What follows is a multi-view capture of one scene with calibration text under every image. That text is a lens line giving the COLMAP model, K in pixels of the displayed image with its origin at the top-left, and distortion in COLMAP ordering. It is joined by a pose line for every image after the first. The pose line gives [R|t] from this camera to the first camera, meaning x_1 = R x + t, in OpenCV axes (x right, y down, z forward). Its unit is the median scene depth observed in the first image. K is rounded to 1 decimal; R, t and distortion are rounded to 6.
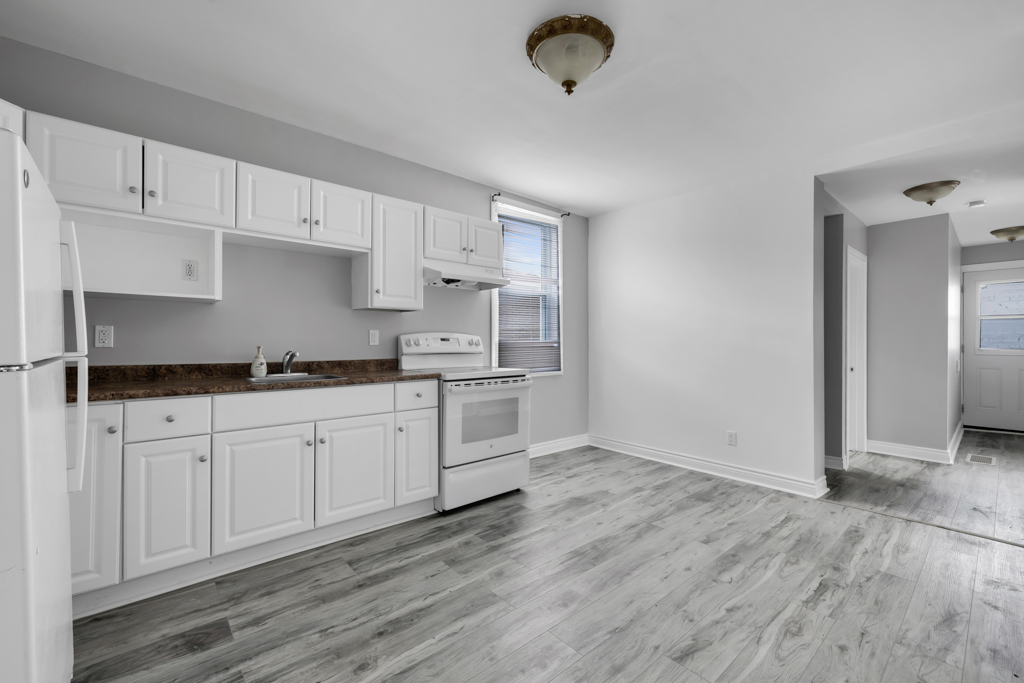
lens RADIAL K [[456.9, 0, 510.2], [0, 456.9, 338.6], [0, 0, 1]] dist [-0.002506, -0.000034]
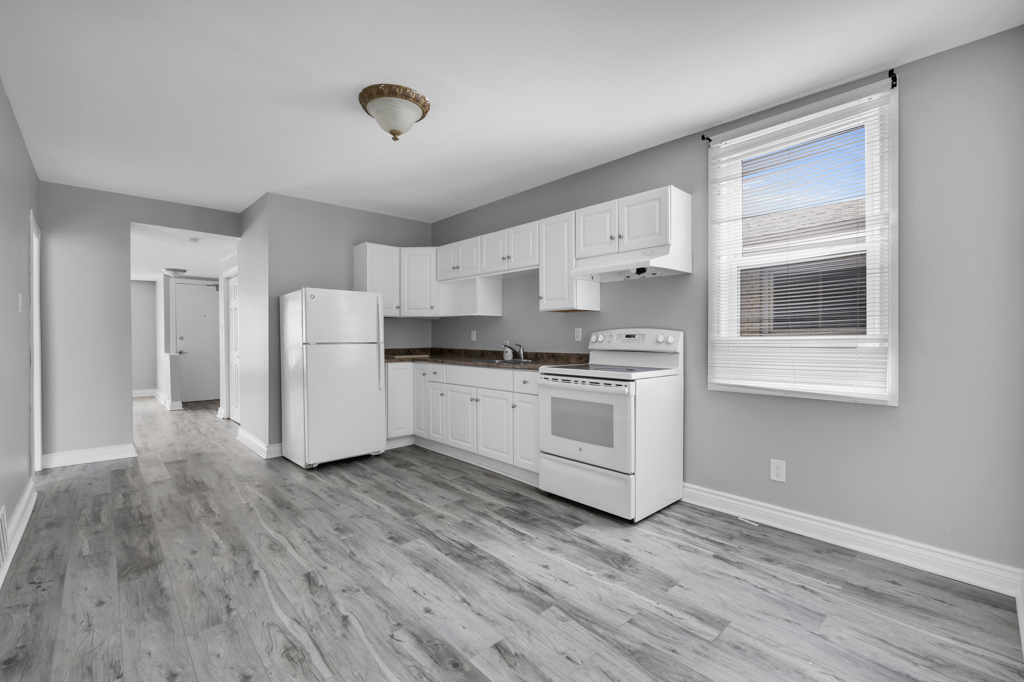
lens RADIAL K [[473.9, 0, 507.1], [0, 473.9, 342.4], [0, 0, 1]] dist [-0.001320, 0.000050]
pose [[-0.038856, 0.008452, -0.999209, 1.170990], [0.002854, 0.999961, 0.008347, 0.008849], [0.999241, -0.002528, -0.038879, 1.111254]]
